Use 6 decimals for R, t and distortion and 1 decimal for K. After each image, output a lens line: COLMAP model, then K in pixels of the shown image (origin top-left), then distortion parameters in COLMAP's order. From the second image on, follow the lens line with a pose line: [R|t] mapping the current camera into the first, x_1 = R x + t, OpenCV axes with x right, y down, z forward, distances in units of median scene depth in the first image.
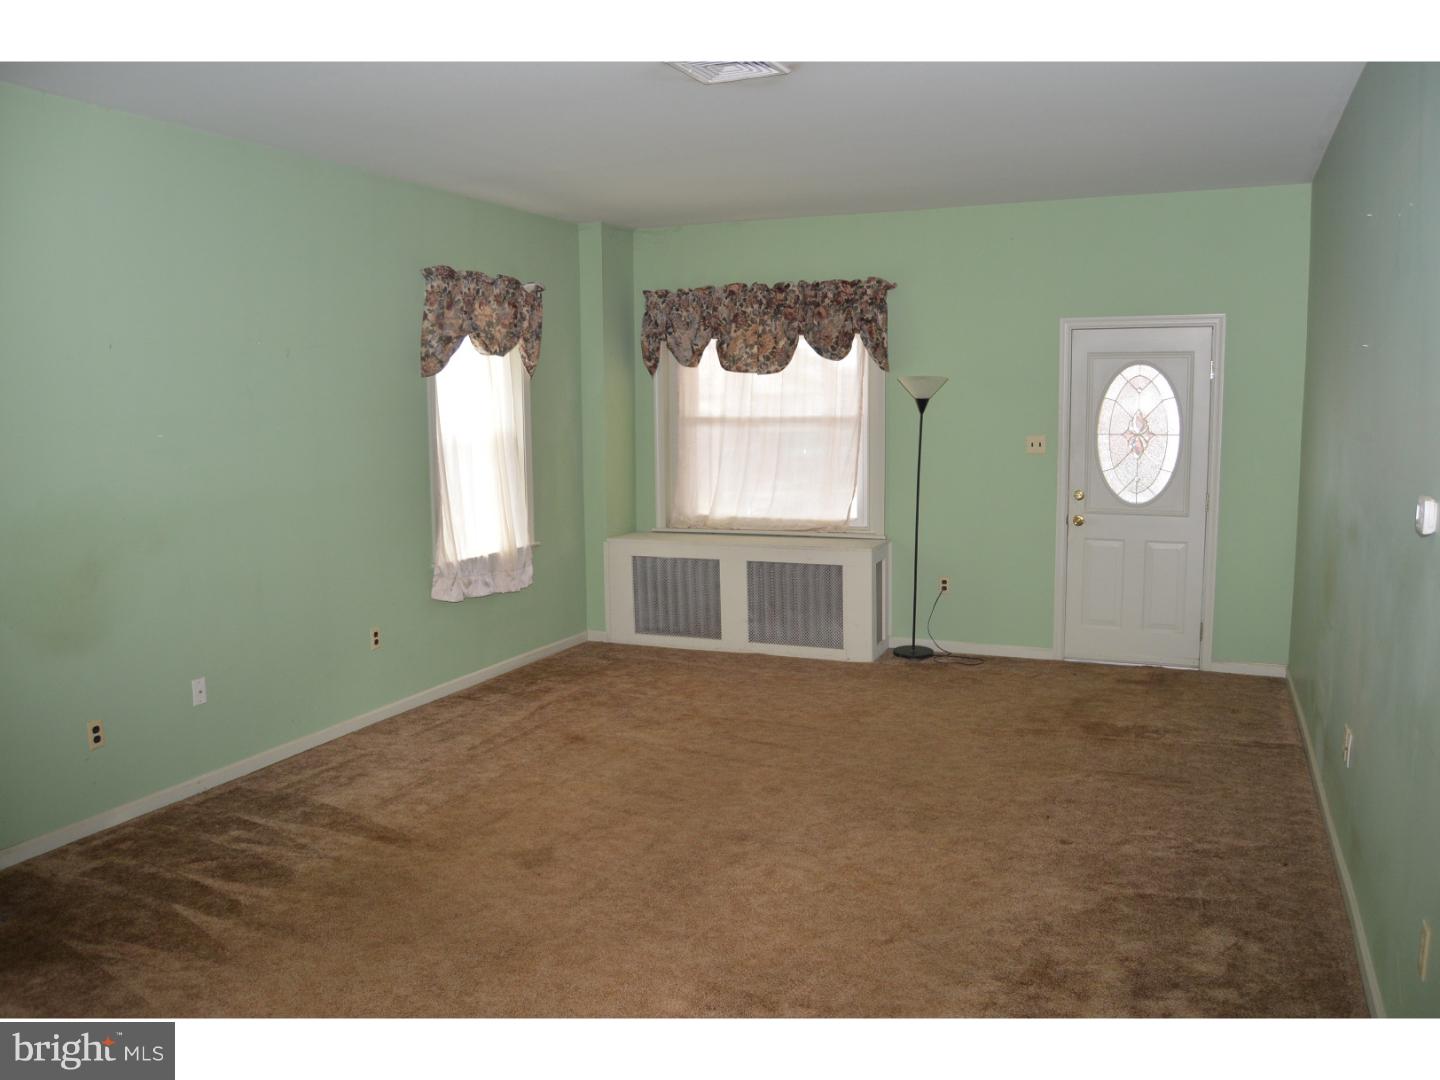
lens RADIAL K [[1157.0, 0, 720.0], [0, 1157.0, 540.0], [0, 0, 1]] dist [-0.047991, -0.002012]
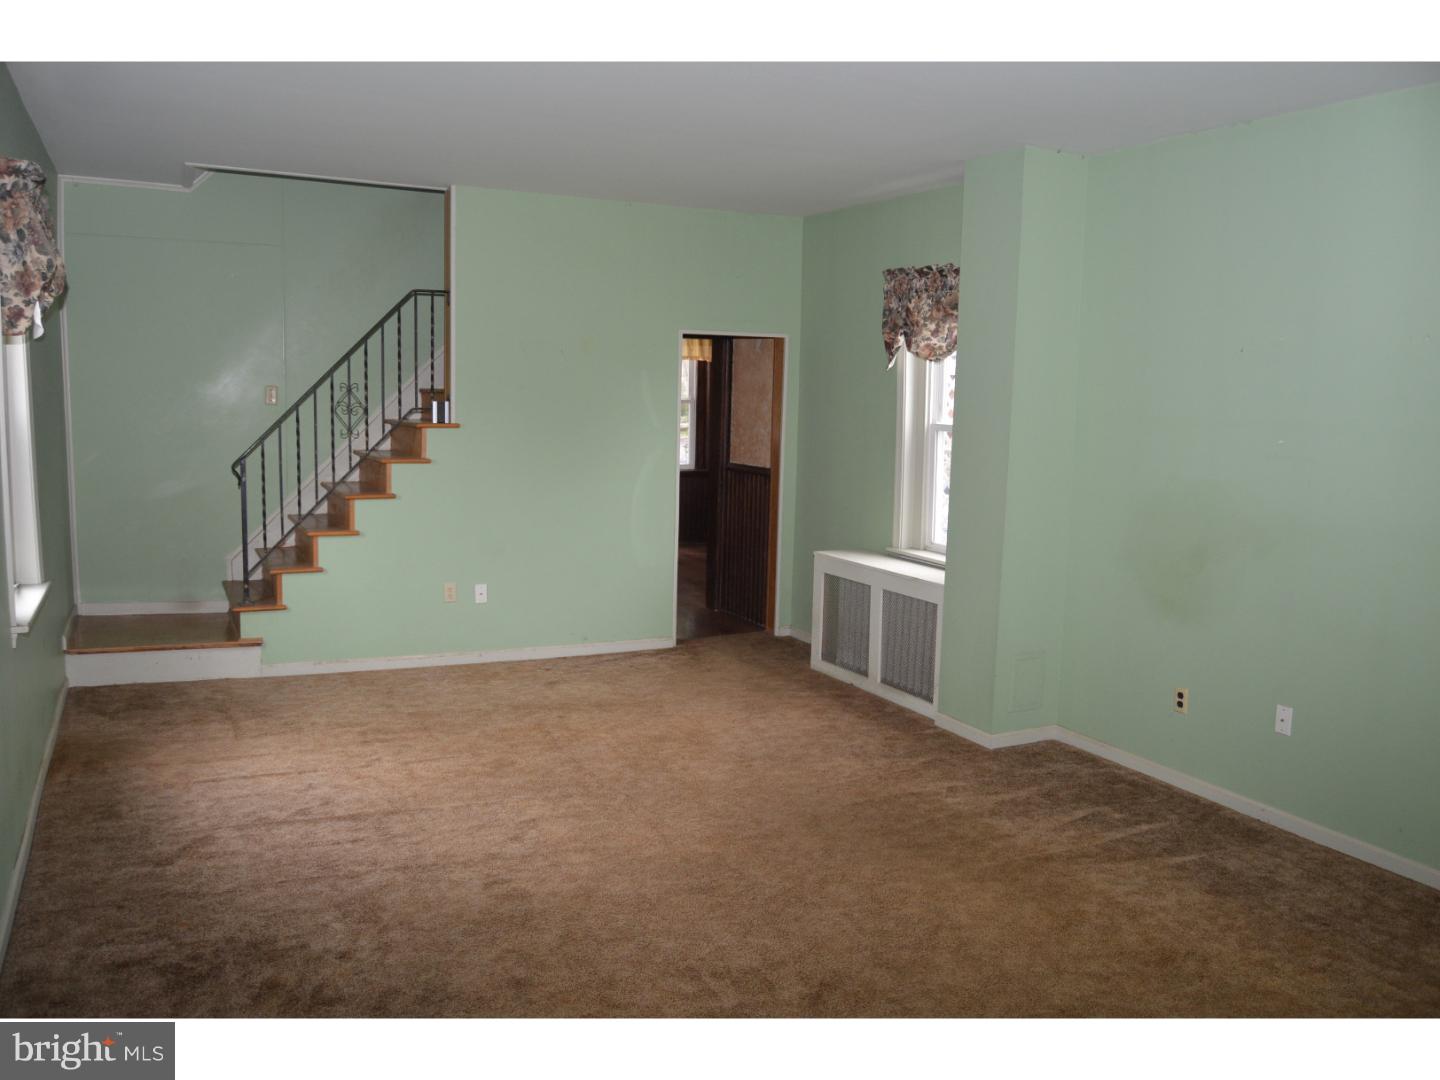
lens RADIAL K [[1157.0, 0, 720.0], [0, 1157.0, 540.0], [0, 0, 1]] dist [-0.047991, -0.002012]
pose [[-0.654926, 0.089433, -0.750383, 0.574779], [-0.111872, 0.970557, 0.213314, -0.170003], [0.747367, 0.223652, -0.625638, 1.327176]]
